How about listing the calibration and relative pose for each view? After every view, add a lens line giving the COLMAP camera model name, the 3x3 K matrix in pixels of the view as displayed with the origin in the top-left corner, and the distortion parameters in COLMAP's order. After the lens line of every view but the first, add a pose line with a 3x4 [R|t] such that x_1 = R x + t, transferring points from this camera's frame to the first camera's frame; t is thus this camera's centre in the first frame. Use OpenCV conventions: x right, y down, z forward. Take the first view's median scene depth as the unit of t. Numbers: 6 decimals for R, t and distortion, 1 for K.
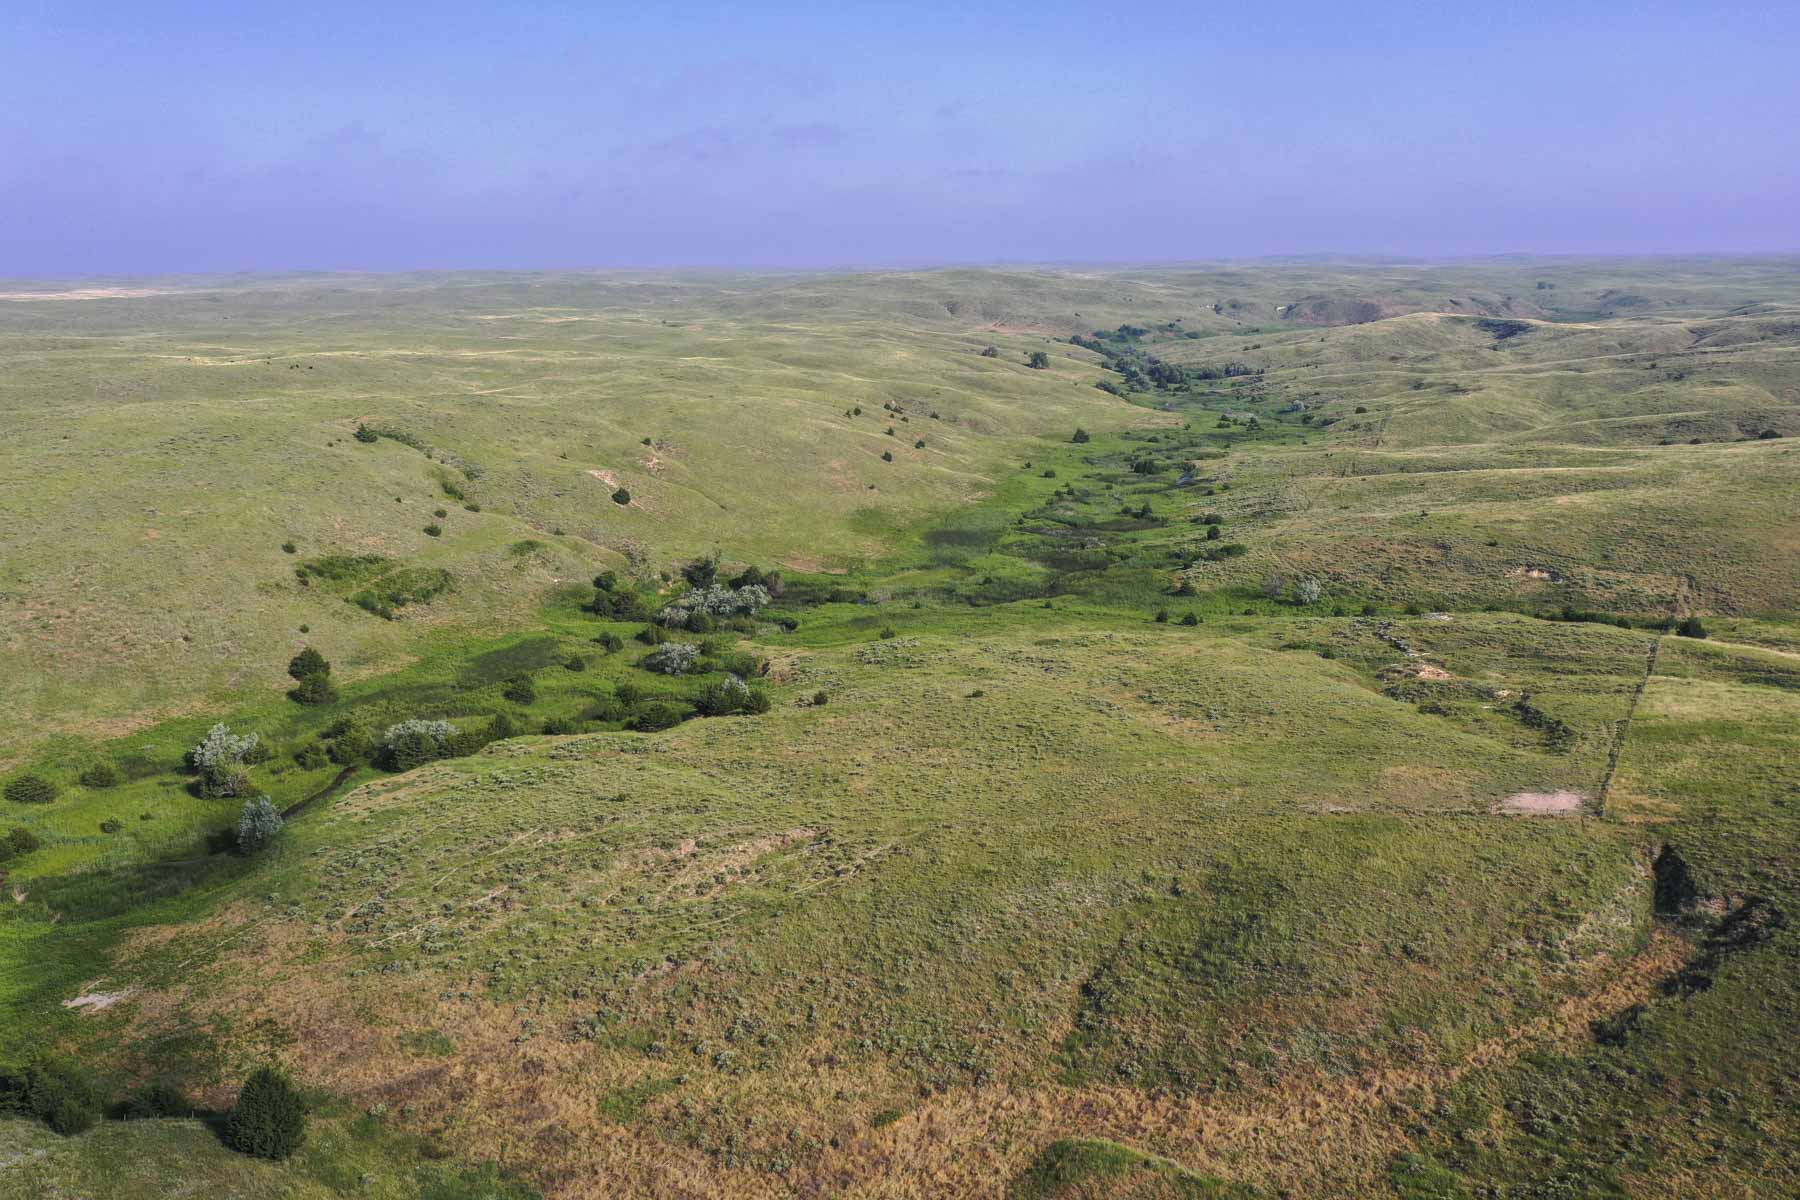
lens RADIAL K [[1417.5, 0, 898.8], [0, 1417.5, 596.4], [0, 0, 1]] dist [0.001383, -0.005300]
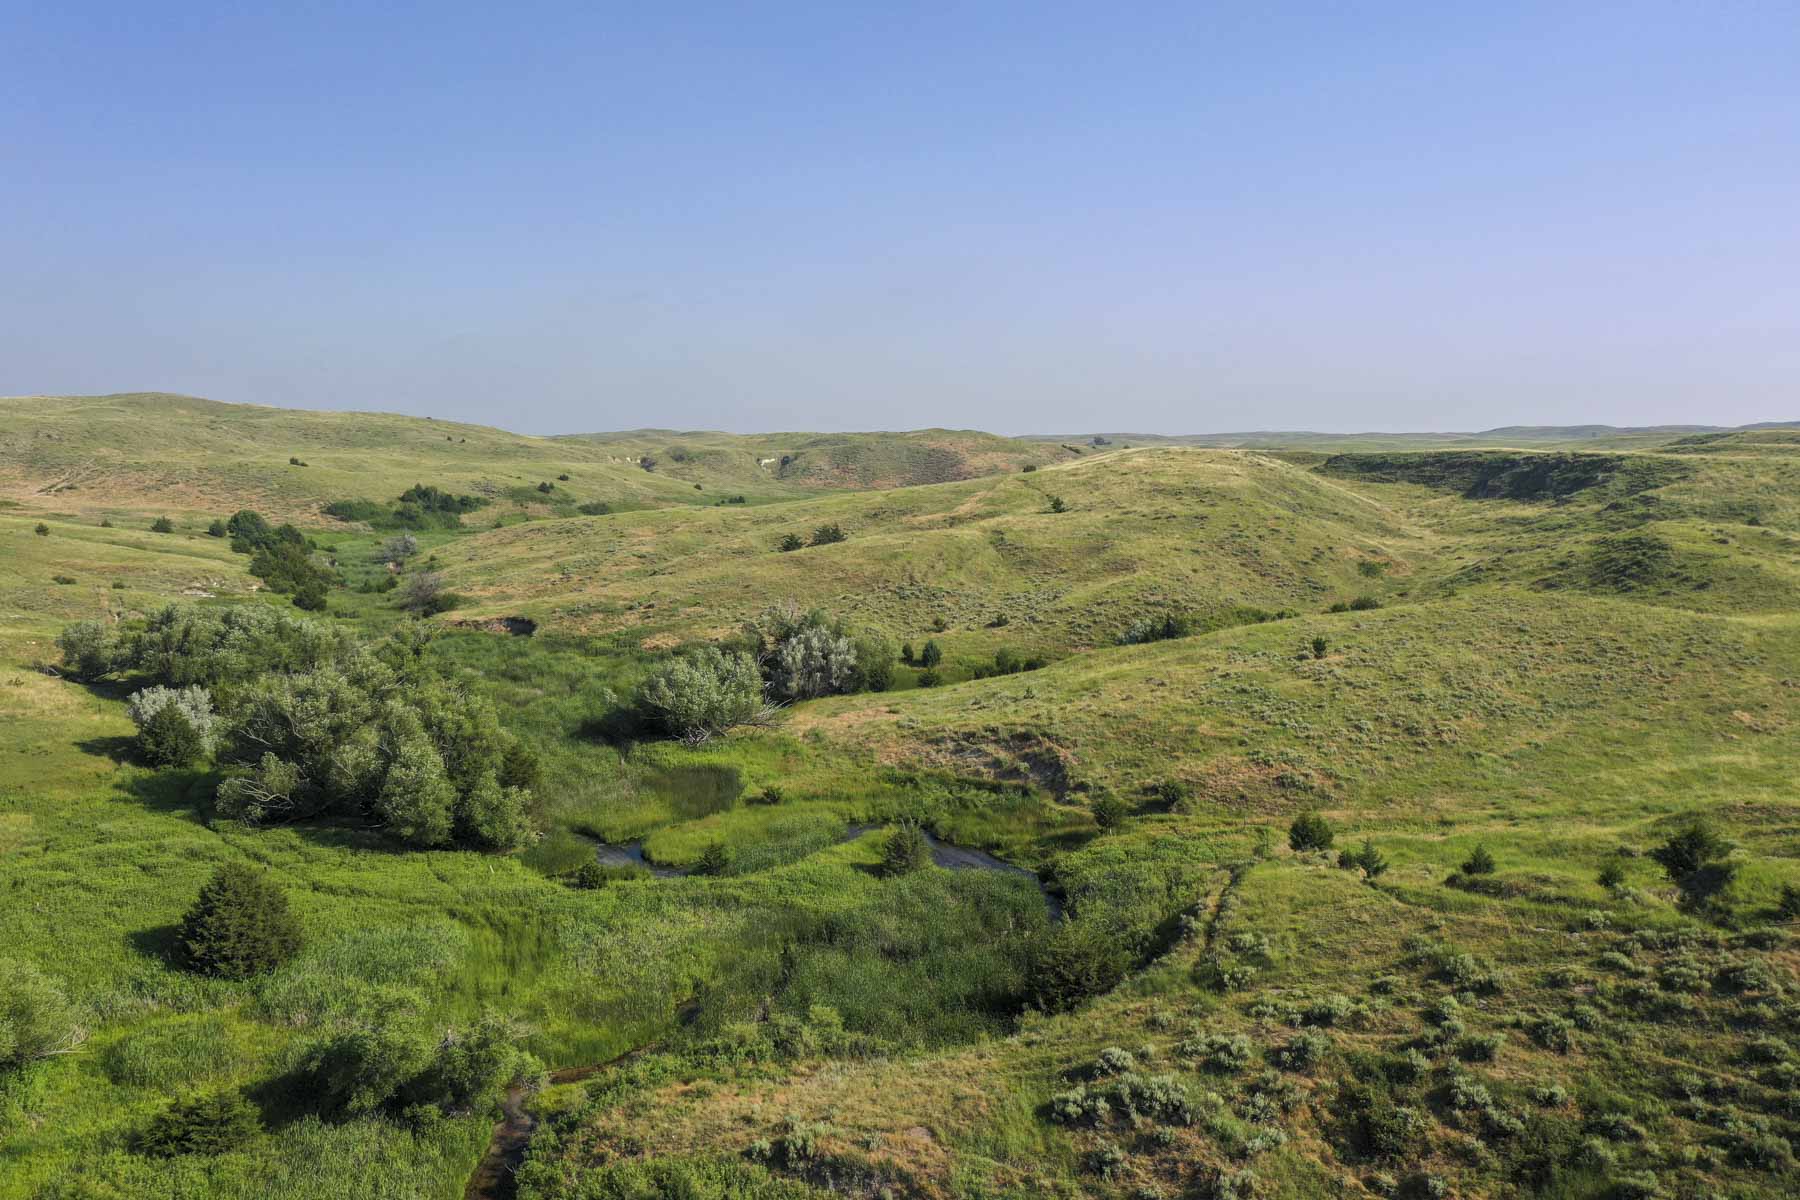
lens RADIAL K [[1417.5, 0, 898.8], [0, 1417.5, 596.4], [0, 0, 1]] dist [0.001383, -0.005300]
pose [[0.921230, -0.035473, 0.387398, 0.241528], [0.086096, 0.989731, -0.114110, -0.198830], [-0.379372, 0.138475, 0.914823, 1.123596]]
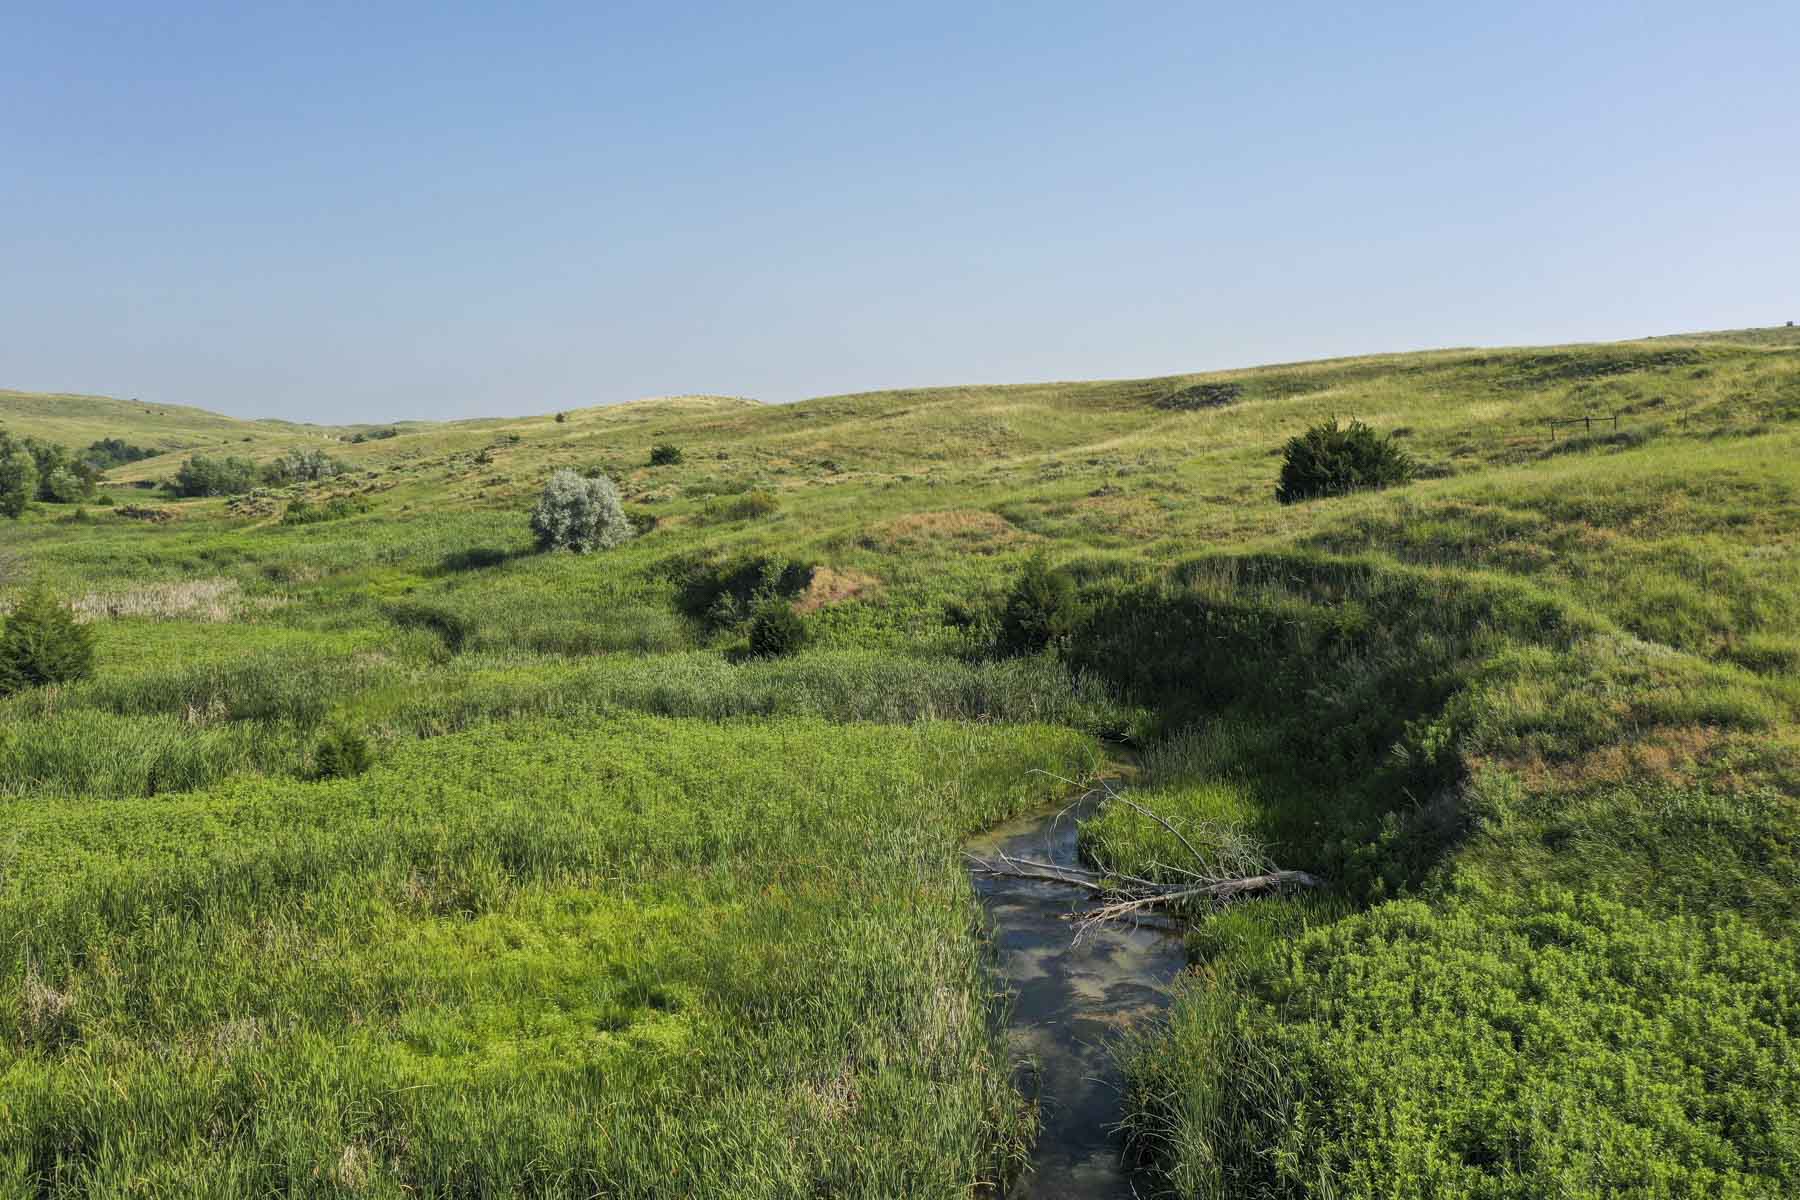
lens RADIAL K [[1417.5, 0, 898.8], [0, 1417.5, 596.4], [0, 0, 1]] dist [0.001383, -0.005300]
pose [[0.849850, -0.045144, 0.525088, 0.251237], [0.119660, 0.986833, -0.108826, -0.117334], [-0.513261, 0.155317, 0.844062, 0.930323]]
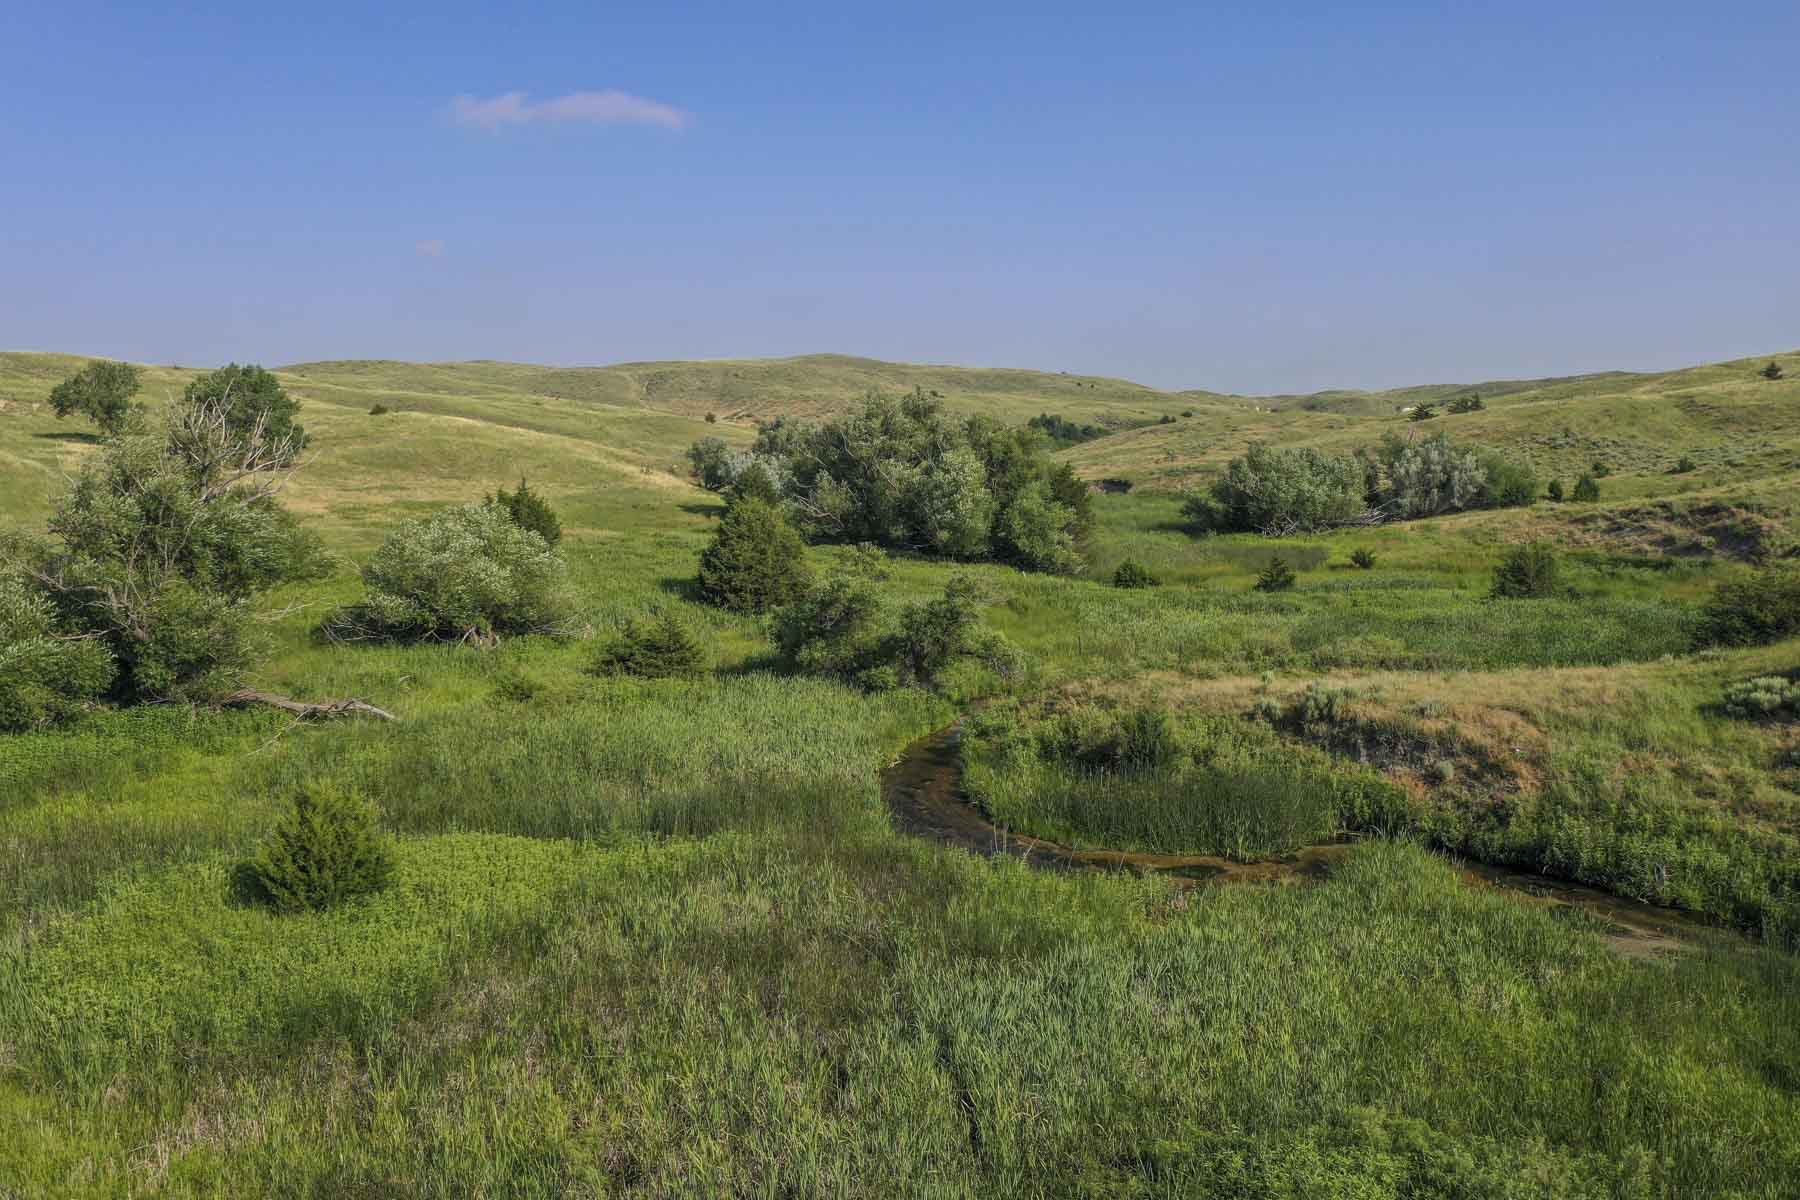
lens RADIAL K [[1417.5, 0, 898.8], [0, 1417.5, 596.4], [0, 0, 1]] dist [0.001383, -0.005300]
pose [[0.999222, 0.006803, -0.038848, 0.251885], [-0.011494, 0.992482, -0.121846, -0.173292], [0.037727, 0.122198, 0.991788, 1.146123]]
